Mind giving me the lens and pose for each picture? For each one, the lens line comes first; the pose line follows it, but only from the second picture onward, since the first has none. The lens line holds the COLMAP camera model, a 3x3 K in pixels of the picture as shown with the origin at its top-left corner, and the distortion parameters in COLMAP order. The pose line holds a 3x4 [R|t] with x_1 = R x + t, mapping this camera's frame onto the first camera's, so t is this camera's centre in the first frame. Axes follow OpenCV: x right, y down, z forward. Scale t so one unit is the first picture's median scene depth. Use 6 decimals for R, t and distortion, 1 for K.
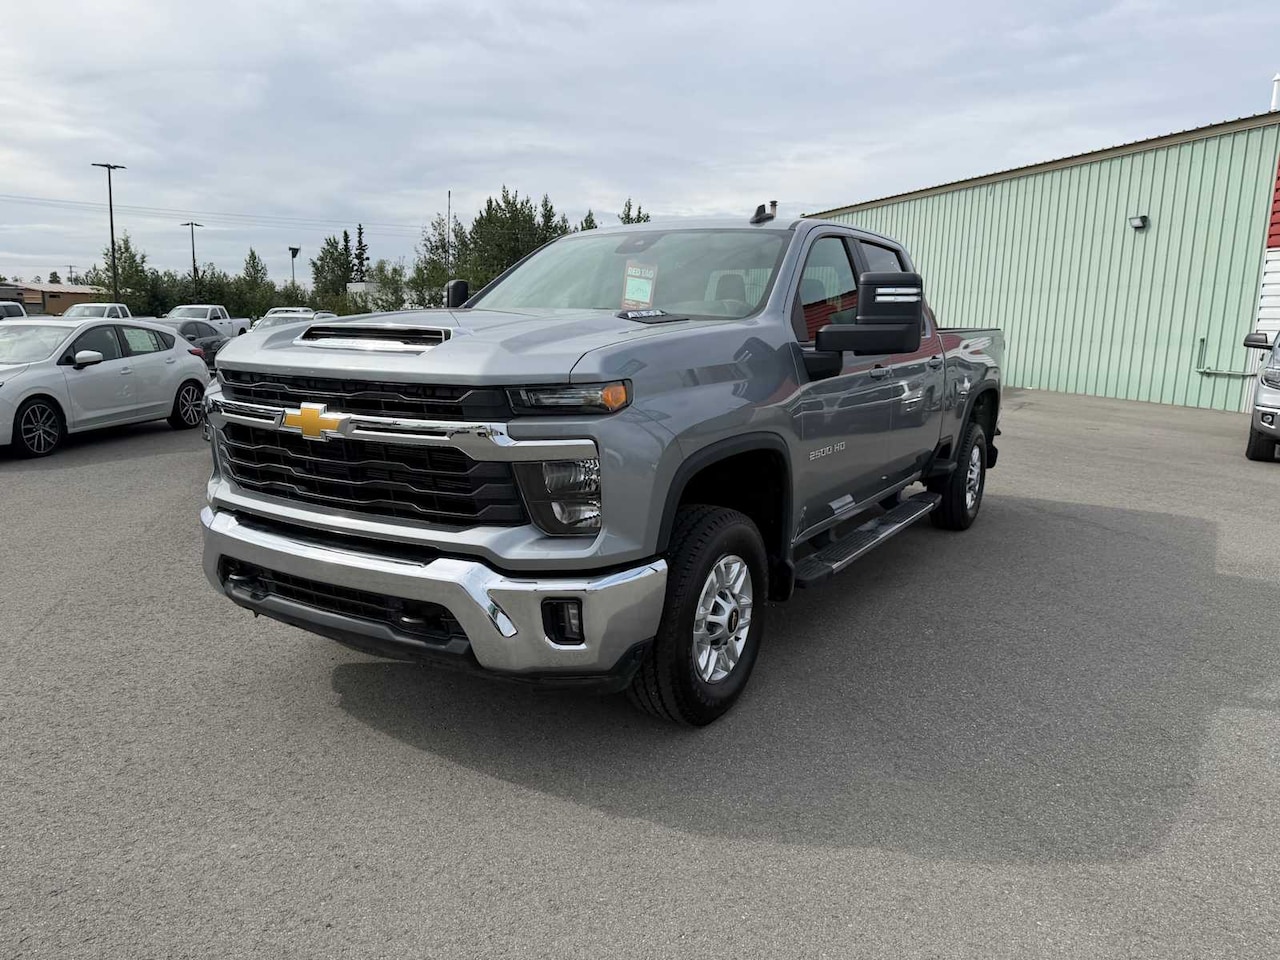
lens RADIAL K [[905.9, 0, 646.7], [0, 905.9, 482.0], [0, 0, 1]] dist [0.040207, -0.049873]
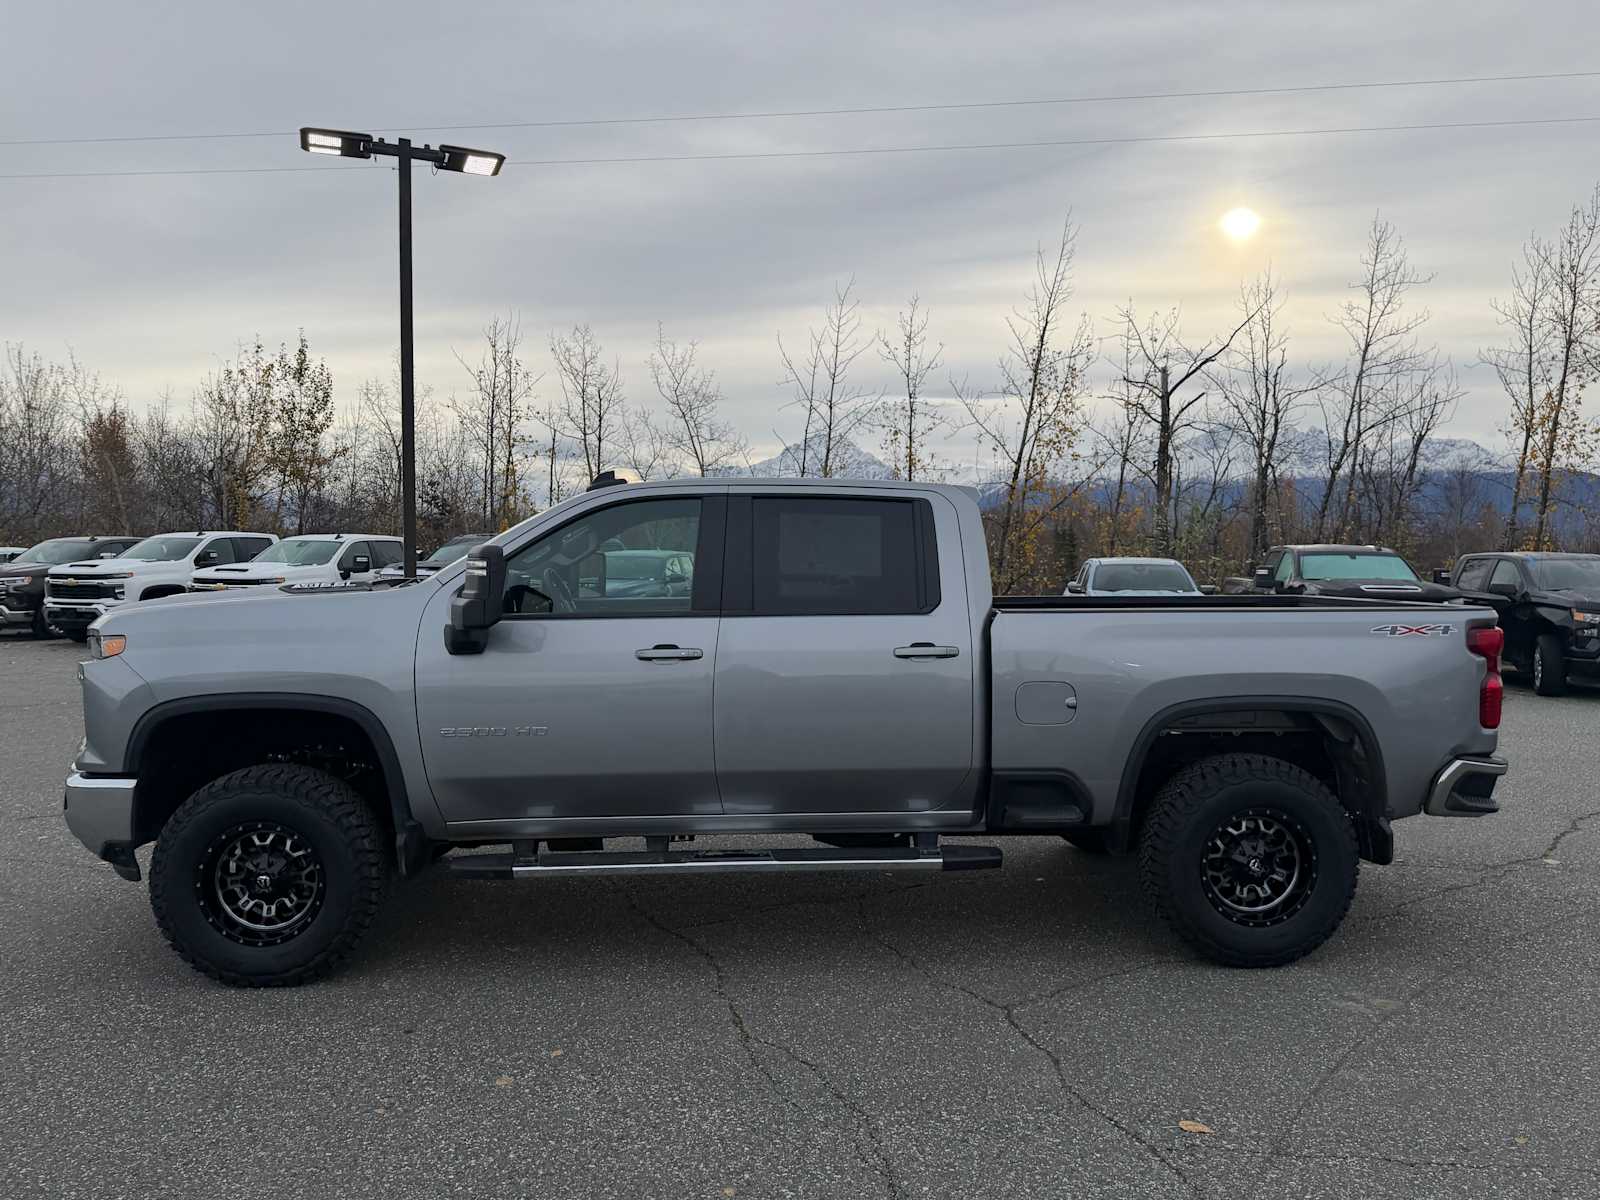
lens RADIAL K [[1132.4, 0, 806.5], [0, 1132.4, 592.4], [0, 0, 1]] dist [0.040207, -0.049873]
pose [[0.570436, 0.014478, -0.821215, 1.389235], [-0.146205, 0.985666, -0.084181, -0.130024], [0.808225, 0.168085, 0.564376, 0.606556]]
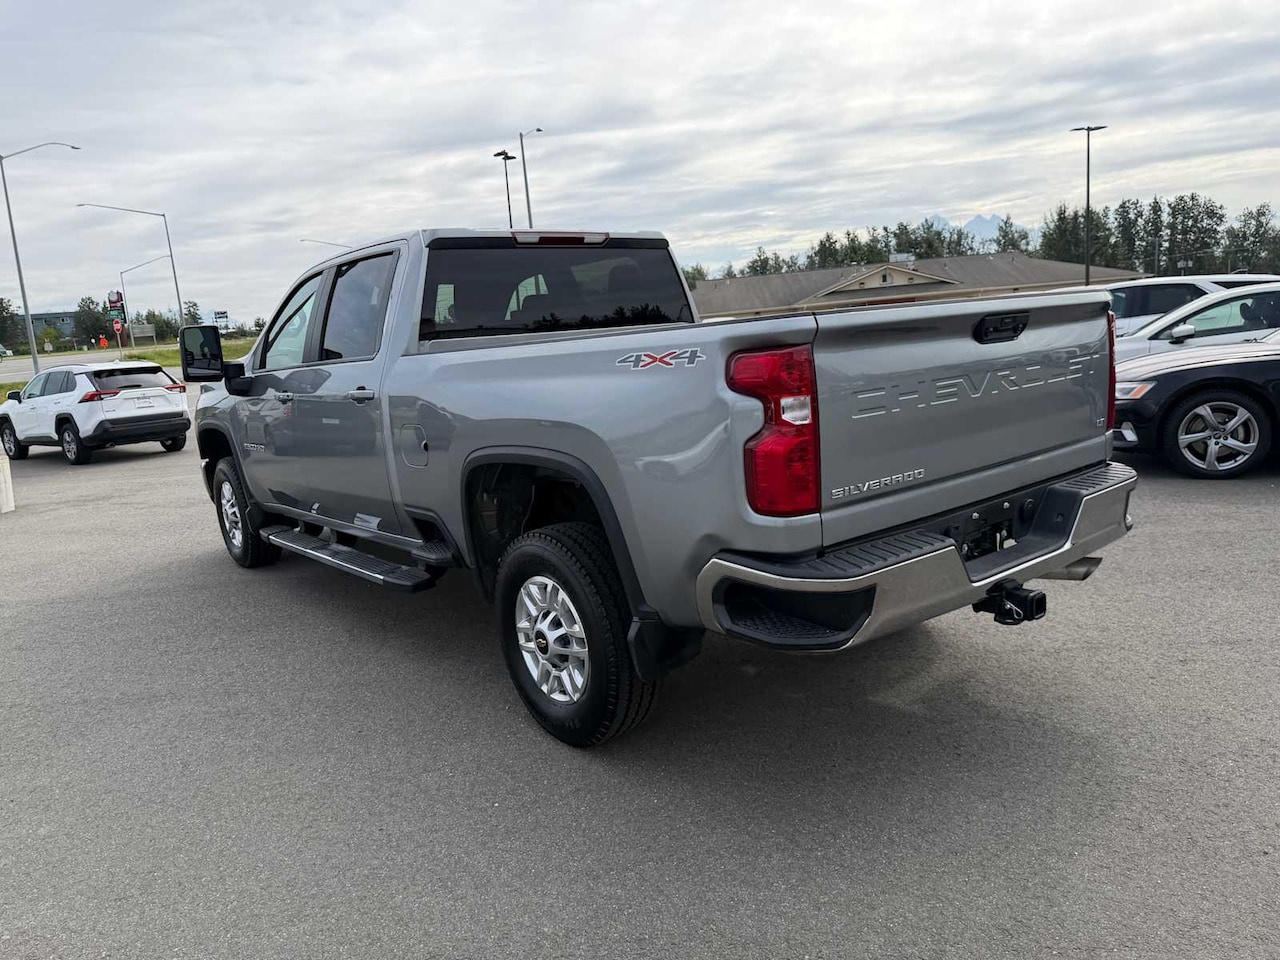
lens RADIAL K [[905.9, 0, 617.7], [0, 905.9, 485.2], [0, 0, 1]] dist [0.040207, -0.049873]
pose [[-0.355109, 0.166325, -0.919910, 1.376054], [-0.089222, 0.973522, 0.210461, -0.349369], [0.930557, 0.156813, -0.330867, 2.134740]]
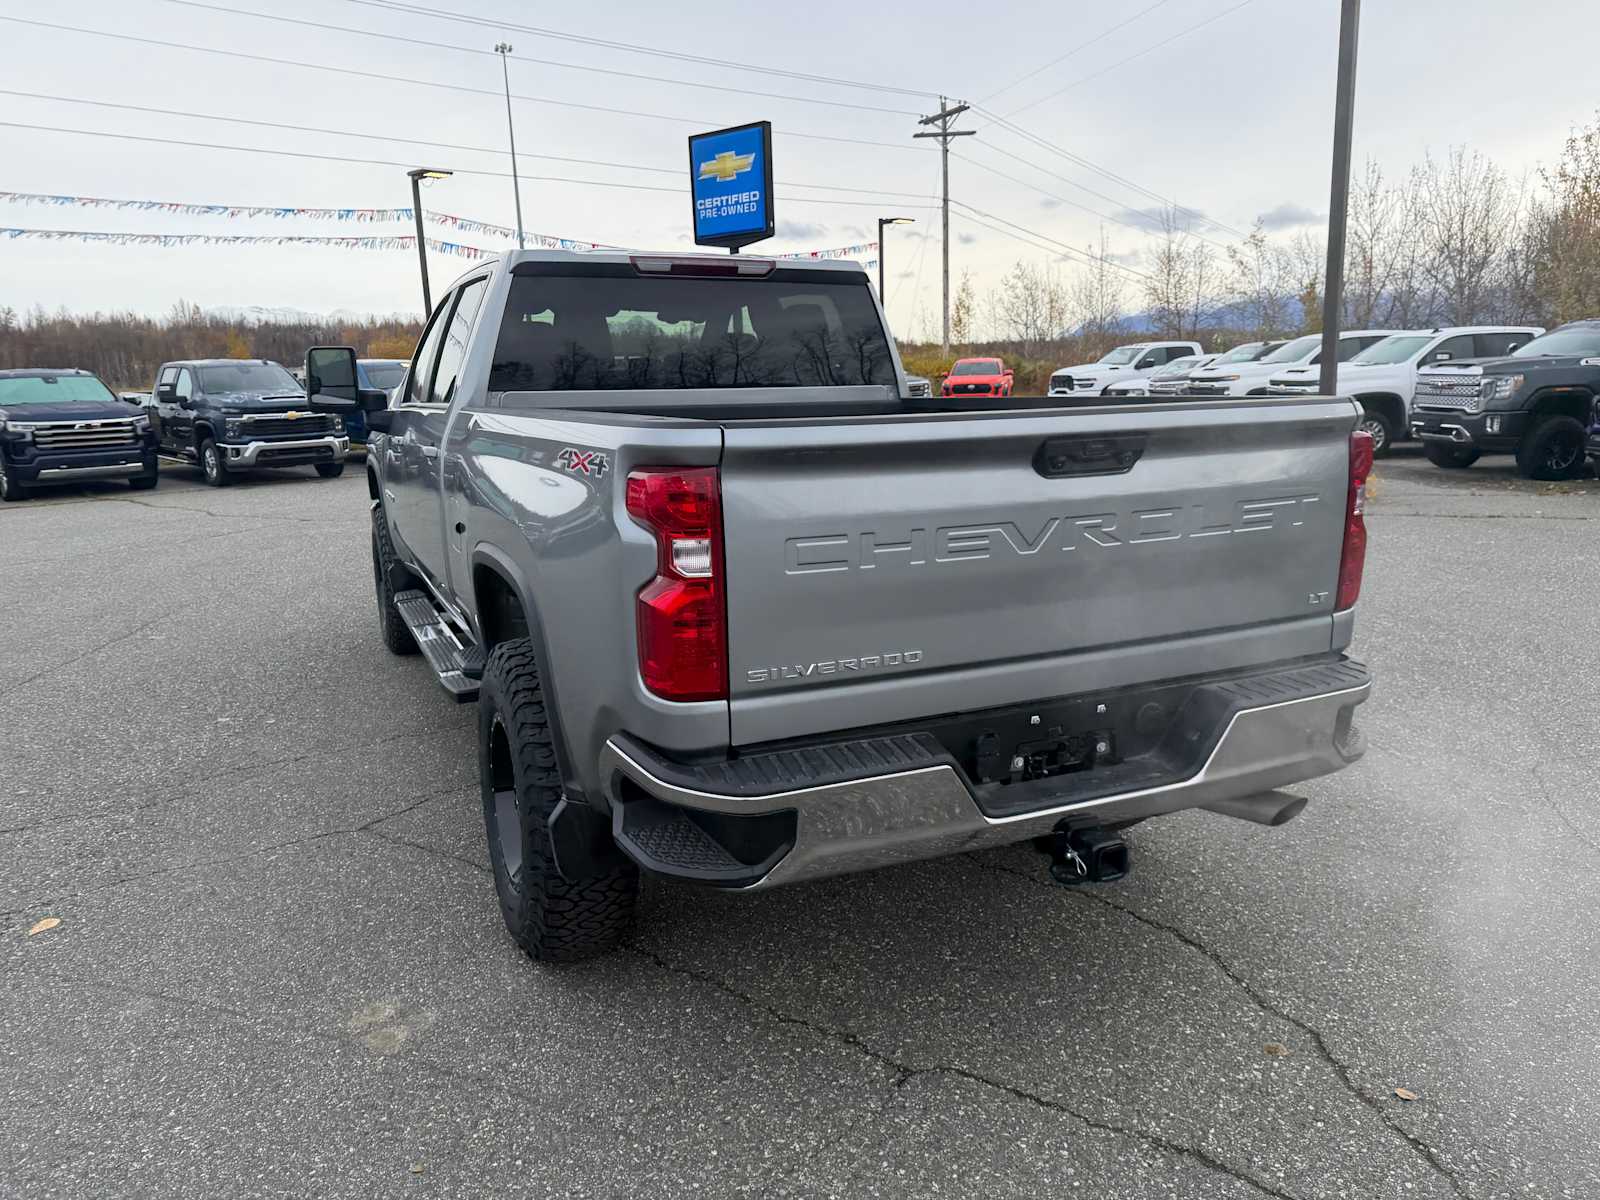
lens RADIAL K [[1132.4, 0, 786.9], [0, 1132.4, 588.2], [0, 0, 1]] dist [0.040207, -0.049873]
pose [[-0.564685, 0.151064, -0.811363, 1.182543], [-0.137450, 0.952161, 0.272940, -0.423919], [0.813780, 0.265647, -0.516907, 2.365717]]
